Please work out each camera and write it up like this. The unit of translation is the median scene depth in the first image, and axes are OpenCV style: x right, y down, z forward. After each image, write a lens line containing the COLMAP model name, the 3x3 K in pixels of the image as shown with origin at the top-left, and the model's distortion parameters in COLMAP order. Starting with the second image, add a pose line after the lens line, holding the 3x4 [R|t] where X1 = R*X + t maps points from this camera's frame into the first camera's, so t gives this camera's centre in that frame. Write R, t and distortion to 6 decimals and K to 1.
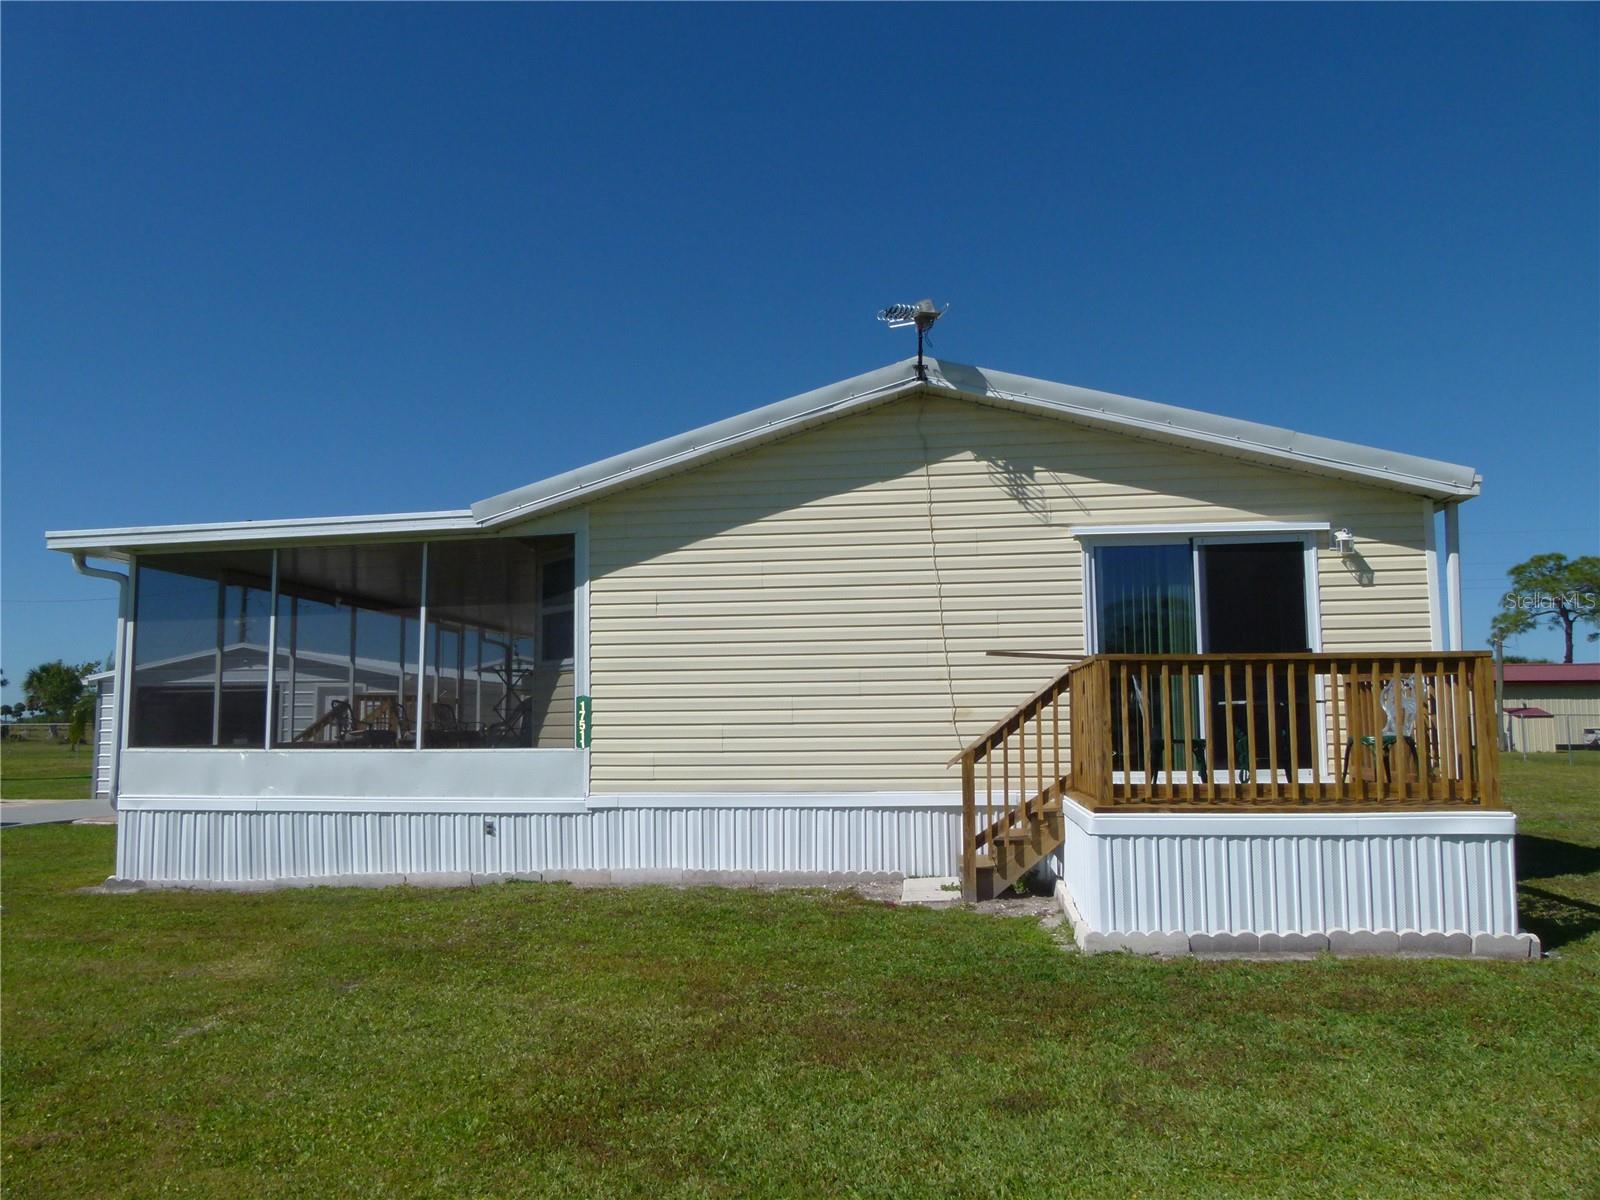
lens RADIAL K [[1196.1, 0, 790.8], [0, 1196.1, 599.5], [0, 0, 1]] dist [-0.049521, 0.041468]
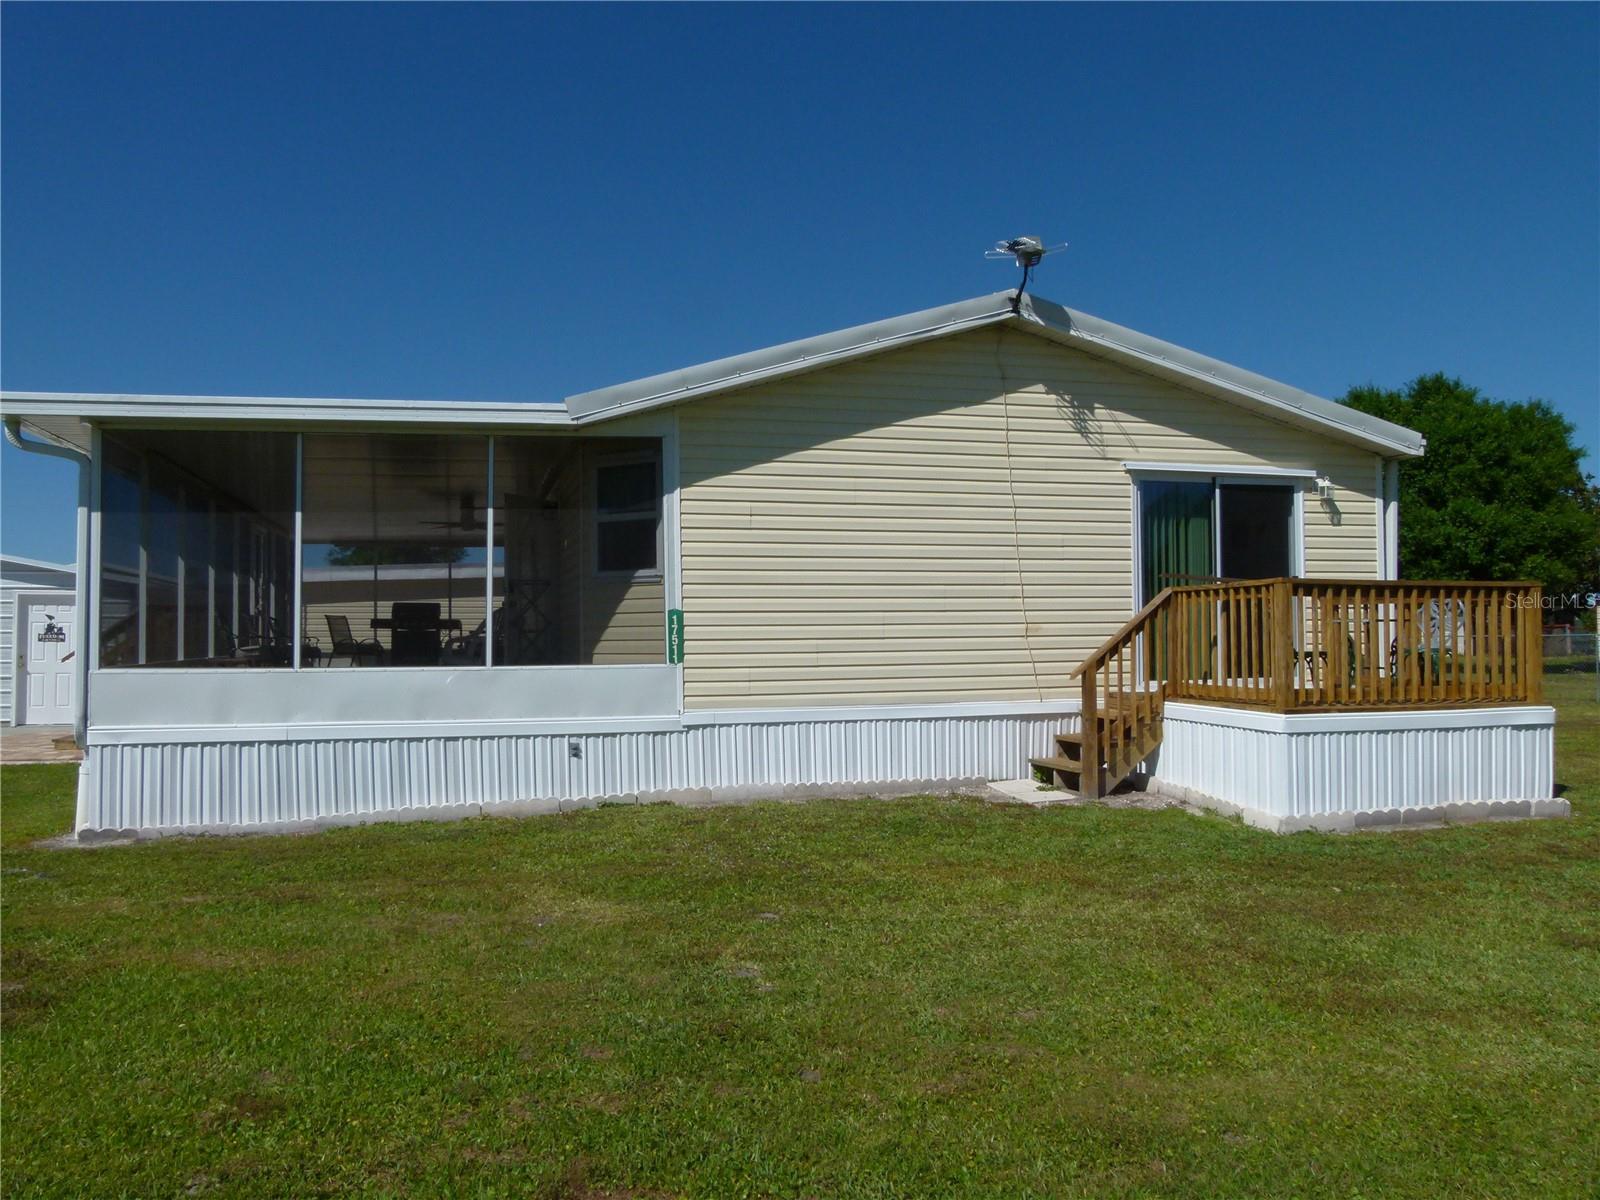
lens RADIAL K [[1196.1, 0, 790.8], [0, 1196.1, 599.5], [0, 0, 1]] dist [-0.049521, 0.041468]
pose [[0.925609, 0.013208, 0.378250, -0.458669], [-0.039470, 0.997310, 0.061761, 0.010715], [-0.376416, -0.072096, 0.923641, 0.085762]]
